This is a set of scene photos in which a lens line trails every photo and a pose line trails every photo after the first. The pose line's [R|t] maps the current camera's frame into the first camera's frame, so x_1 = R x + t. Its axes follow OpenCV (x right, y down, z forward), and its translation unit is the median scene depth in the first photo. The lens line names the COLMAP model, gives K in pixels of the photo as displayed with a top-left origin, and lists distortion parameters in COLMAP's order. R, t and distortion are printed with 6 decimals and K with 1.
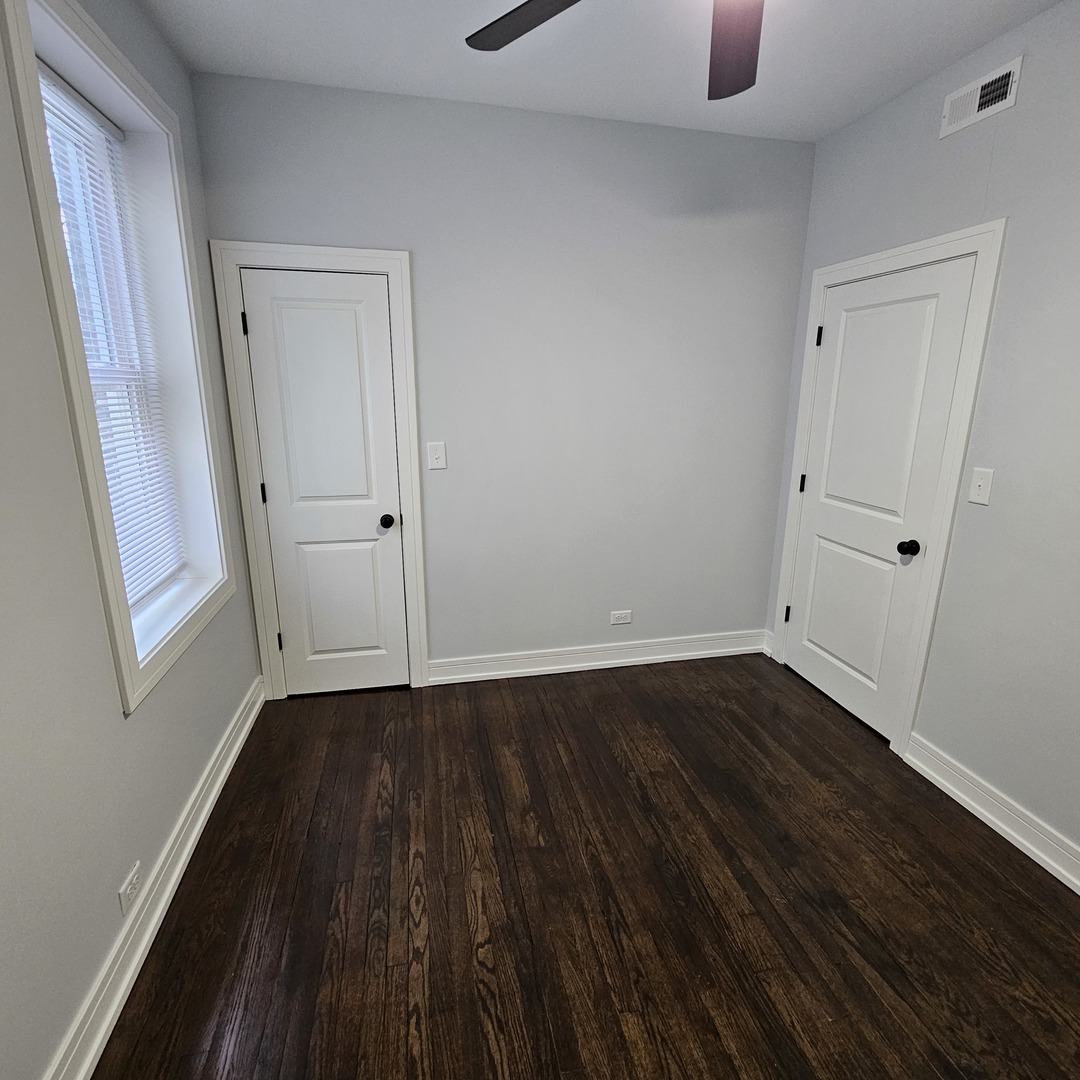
lens RADIAL K [[589.6, 0, 550.3], [0, 589.6, 537.3], [0, 0, 1]] dist [-0.006538, 0.001892]
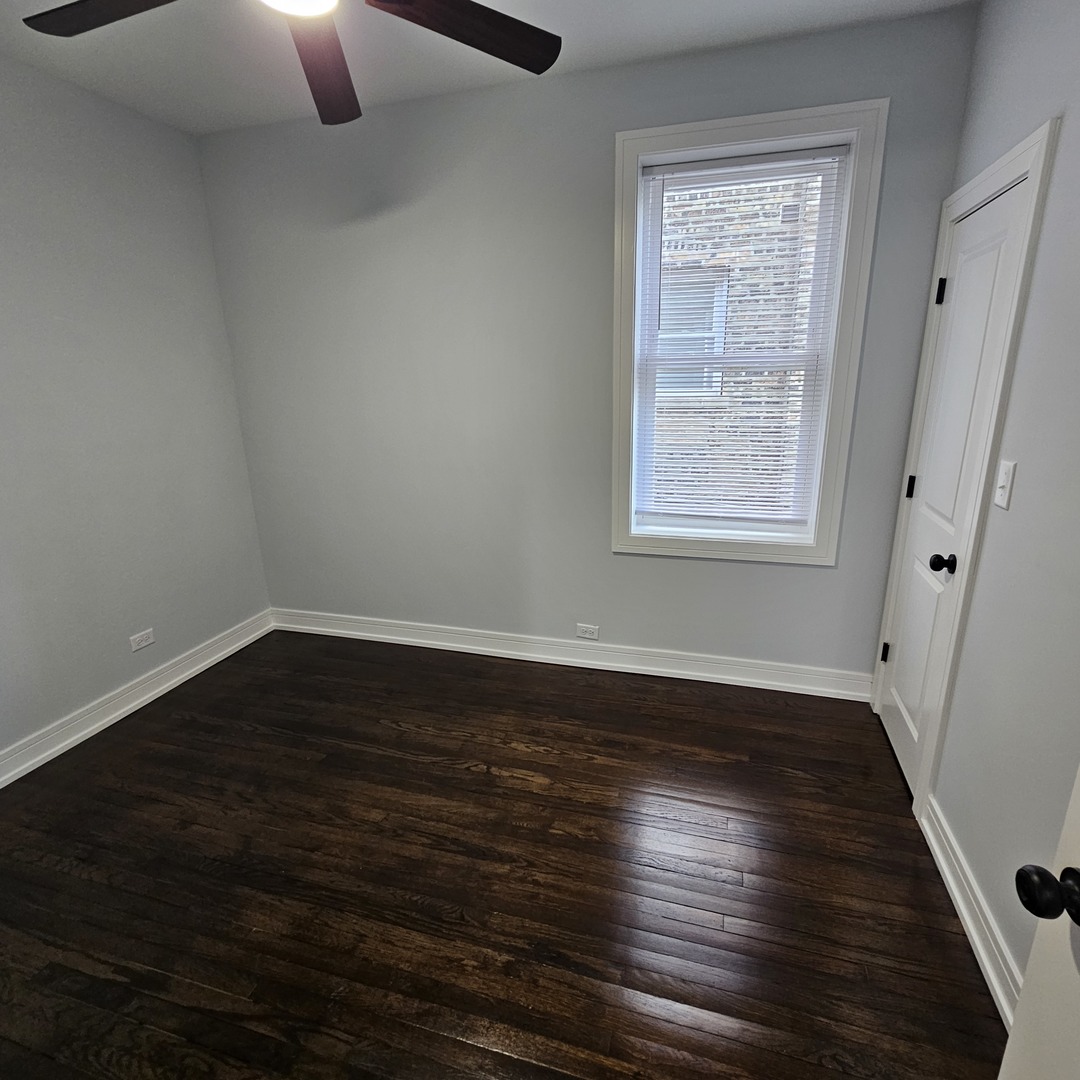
lens RADIAL K [[589.6, 0, 550.3], [0, 589.6, 537.3], [0, 0, 1]] dist [-0.006538, 0.001892]
pose [[-0.487968, 0.236474, -0.840218, 0.499164], [-0.204442, 0.904862, 0.373400, -0.212097], [0.848581, 0.353983, -0.393199, 0.853519]]
